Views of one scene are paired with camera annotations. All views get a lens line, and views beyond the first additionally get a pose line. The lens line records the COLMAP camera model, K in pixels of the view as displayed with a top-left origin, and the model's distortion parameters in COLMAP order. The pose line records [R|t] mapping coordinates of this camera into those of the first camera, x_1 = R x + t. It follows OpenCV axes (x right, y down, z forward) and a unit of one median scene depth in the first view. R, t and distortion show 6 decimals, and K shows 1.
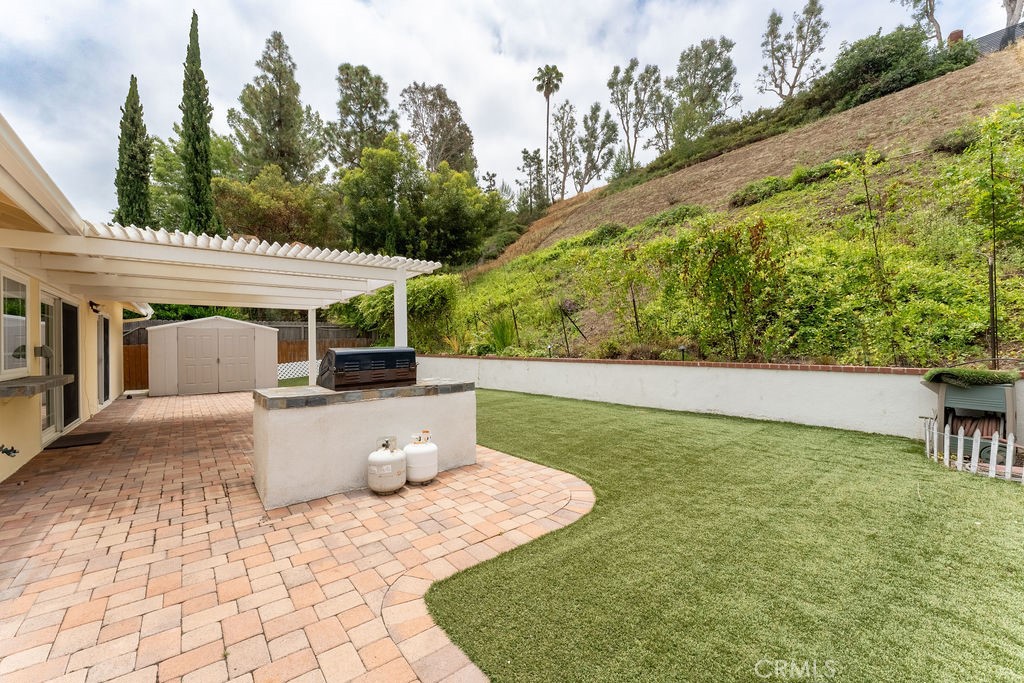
lens RADIAL K [[408.5, 0, 502.9], [0, 408.5, 342.1], [0, 0, 1]] dist [-0.002183, 0.001276]
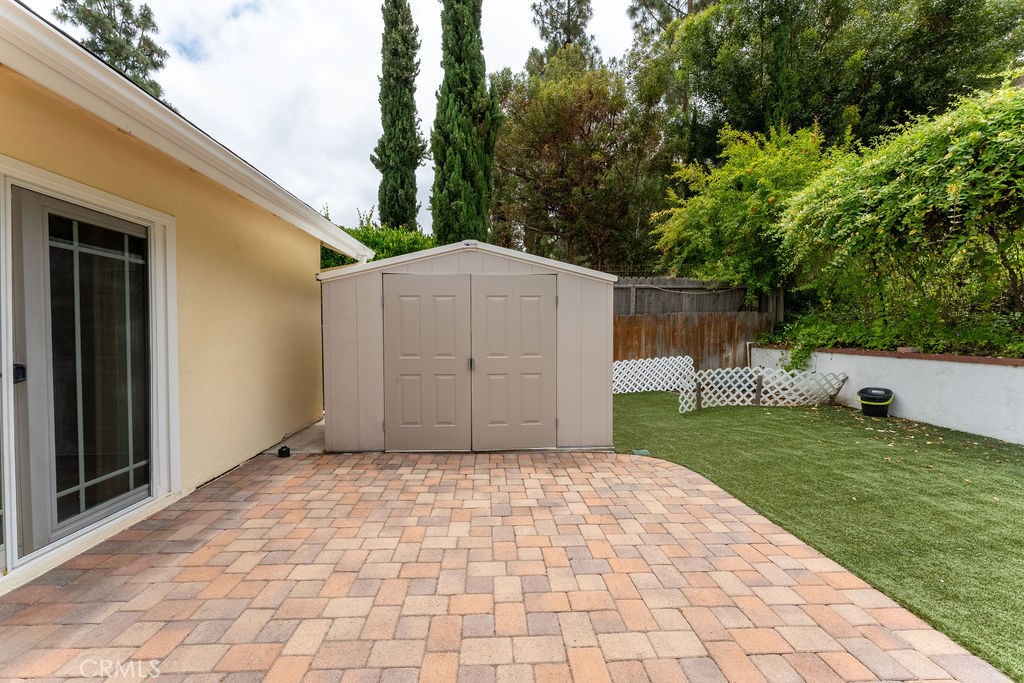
lens RADIAL K [[408.5, 0, 502.4], [0, 408.5, 343.8], [0, 0, 1]] dist [-0.002183, 0.001276]
pose [[0.809918, 0.033748, -0.585571, -1.093823], [-0.007591, 0.998863, 0.047067, 0.023023], [0.586493, -0.033676, 0.809254, 1.721179]]
